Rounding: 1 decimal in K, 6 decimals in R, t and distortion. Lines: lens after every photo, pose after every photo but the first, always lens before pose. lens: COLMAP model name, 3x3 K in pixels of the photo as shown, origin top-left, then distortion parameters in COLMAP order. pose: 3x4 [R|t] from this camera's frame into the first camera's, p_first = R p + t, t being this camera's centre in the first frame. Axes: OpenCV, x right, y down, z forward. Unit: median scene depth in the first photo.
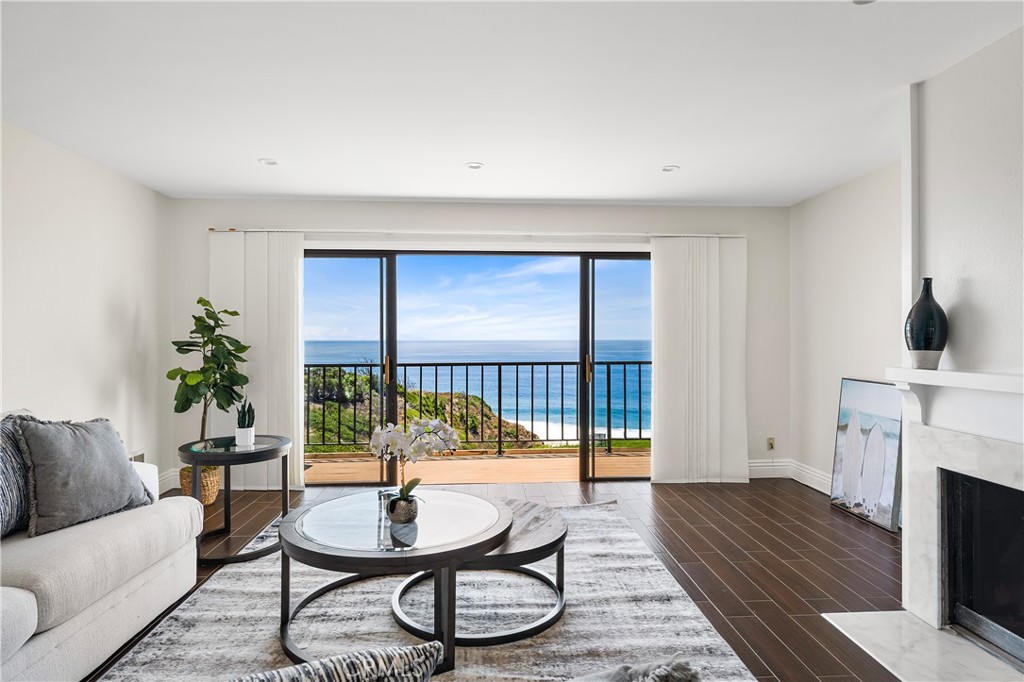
lens RADIAL K [[575.3, 0, 519.8], [0, 575.3, 321.7], [0, 0, 1]] dist [0.003285, -0.000152]
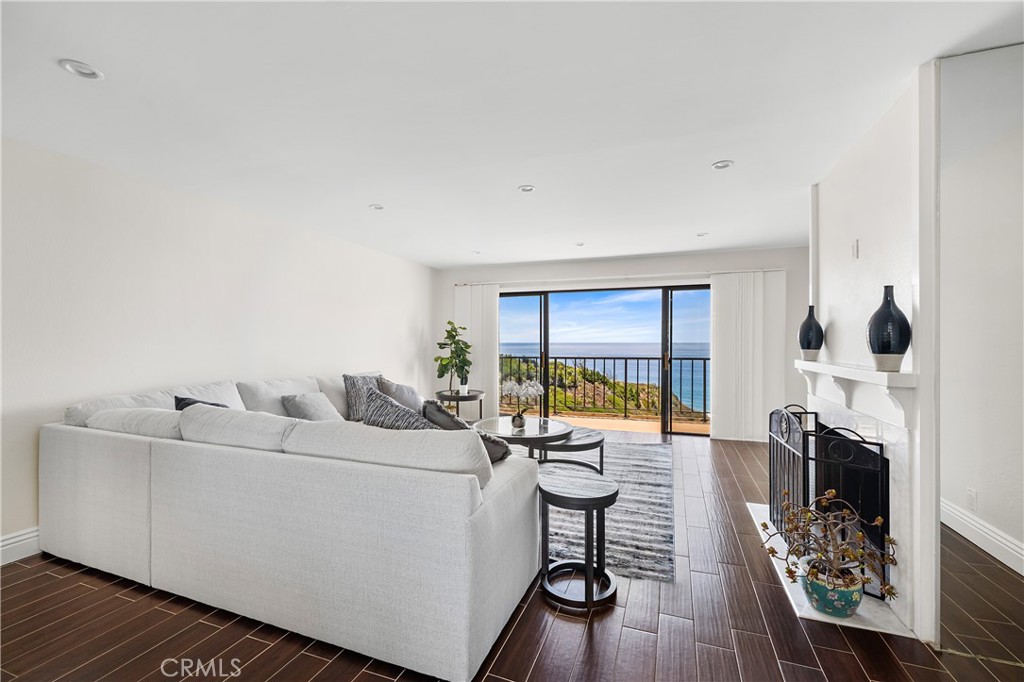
lens RADIAL K [[436.1, 0, 511.0], [0, 436.1, 341.2], [0, 0, 1]] dist [-0.002857, 0.000037]
pose [[0.913051, 0.002576, -0.407837, 0.219766], [0.009073, 0.999604, 0.026627, -0.008560], [0.407745, -0.028012, 0.912666, -0.247132]]
